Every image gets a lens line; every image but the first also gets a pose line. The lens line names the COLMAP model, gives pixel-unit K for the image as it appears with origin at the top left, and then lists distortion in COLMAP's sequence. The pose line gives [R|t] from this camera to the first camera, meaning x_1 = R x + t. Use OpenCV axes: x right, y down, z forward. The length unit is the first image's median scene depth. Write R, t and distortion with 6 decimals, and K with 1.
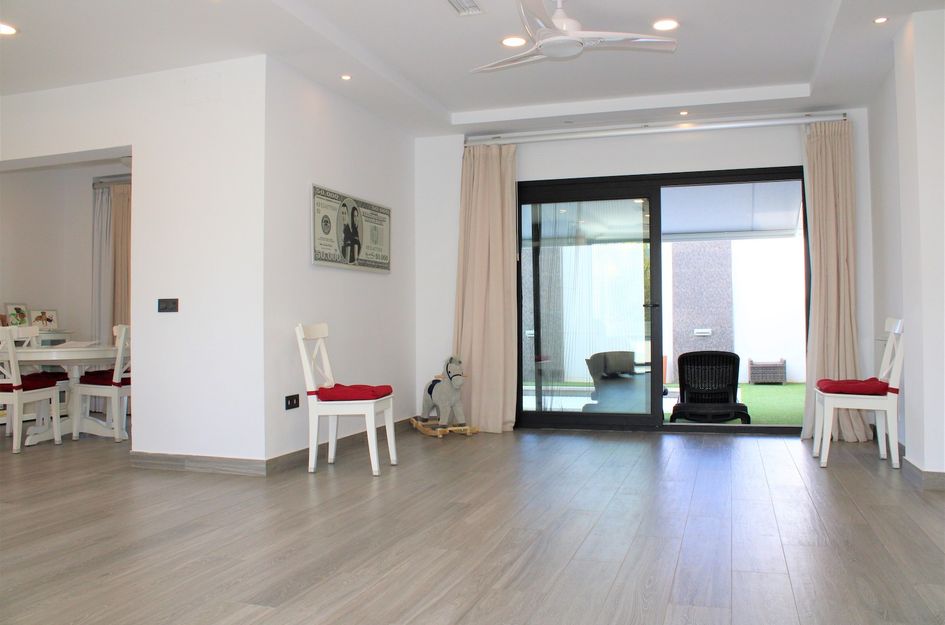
lens RADIAL K [[782.4, 0, 472.5], [0, 782.4, 312.5], [0, 0, 1]] dist [-0.152607, 0.135098]
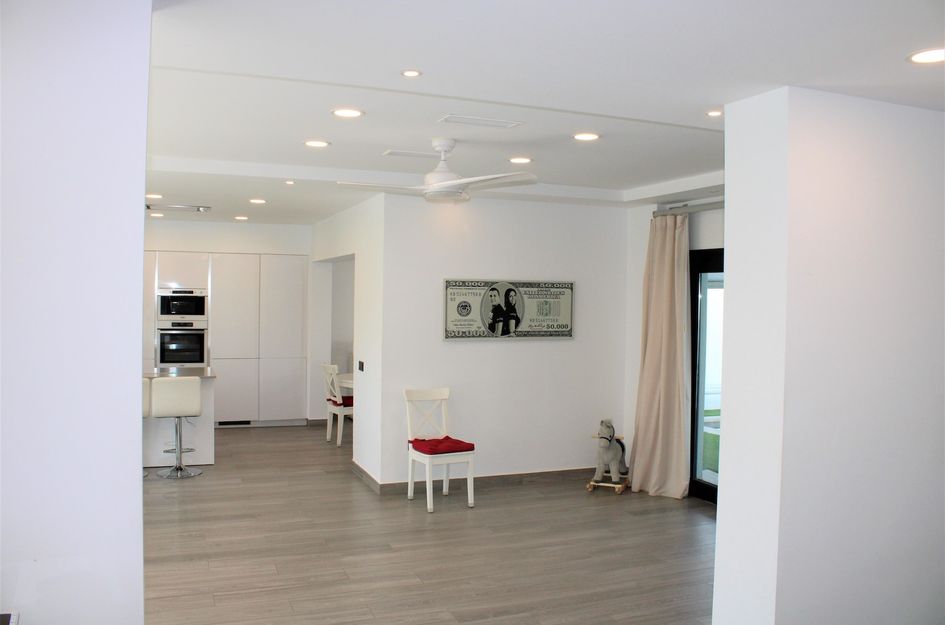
lens RADIAL K [[782.4, 0, 472.5], [0, 782.4, 312.5], [0, 0, 1]] dist [-0.152607, 0.135098]
pose [[0.641626, 0.037491, -0.766101, 0.793219], [-0.014037, 0.999211, 0.037142, -0.153731], [0.766890, -0.013078, 0.641646, 0.192709]]
